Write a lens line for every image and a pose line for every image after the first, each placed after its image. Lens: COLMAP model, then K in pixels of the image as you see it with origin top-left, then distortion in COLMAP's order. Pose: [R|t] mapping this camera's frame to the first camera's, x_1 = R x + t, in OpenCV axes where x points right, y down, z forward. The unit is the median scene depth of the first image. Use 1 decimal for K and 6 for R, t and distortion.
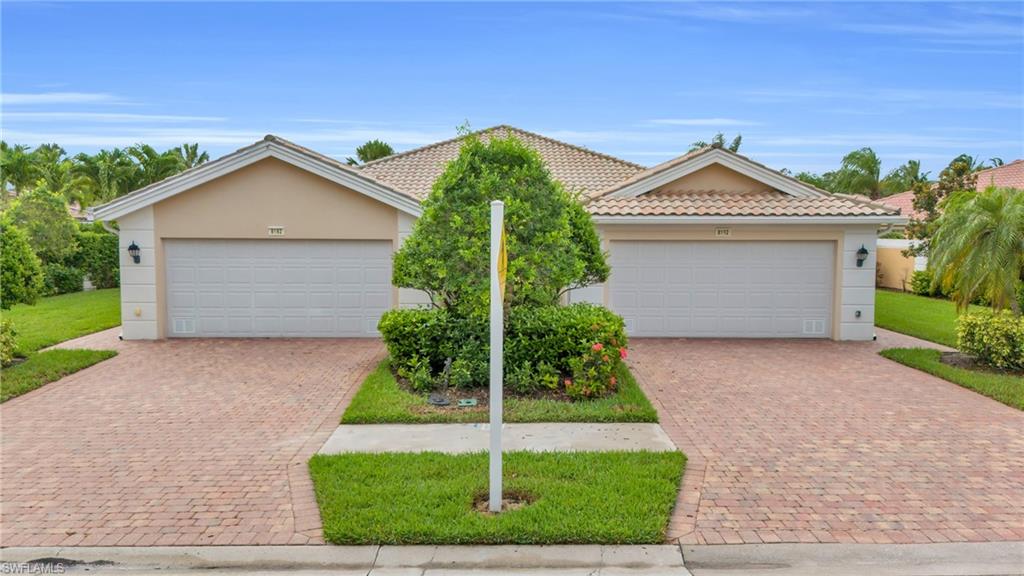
lens RADIAL K [[729.1, 0, 508.0], [0, 729.1, 286.0], [0, 0, 1]] dist [0.061123, 0.000593]
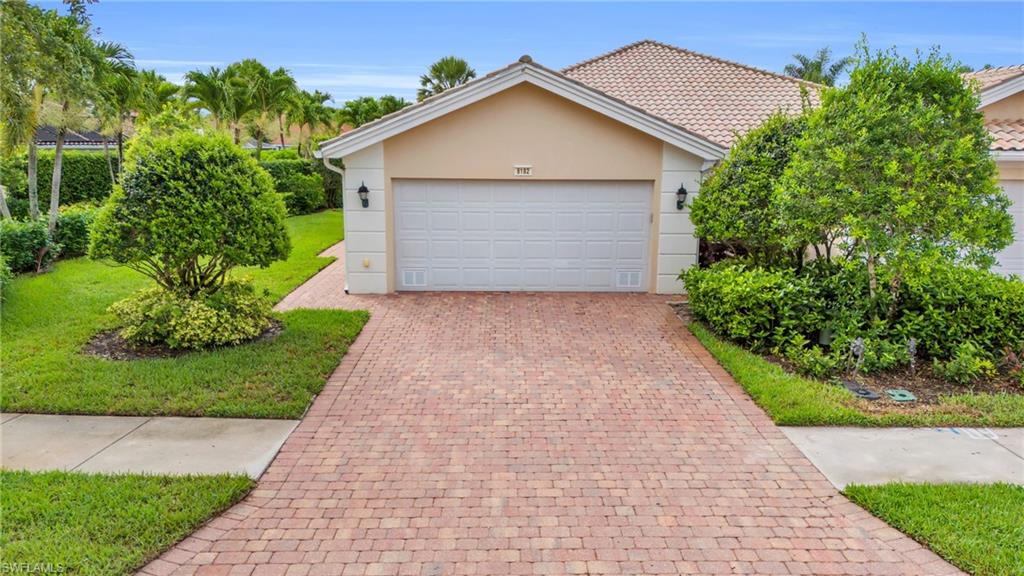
lens RADIAL K [[729.1, 0, 516.8], [0, 729.1, 288.1], [0, 0, 1]] dist [0.061123, 0.000593]
pose [[0.999988, 0.002835, -0.003911, -0.318314], [-0.002383, 0.993813, 0.111044, -0.032576], [0.004202, -0.111033, 0.993808, 0.129328]]
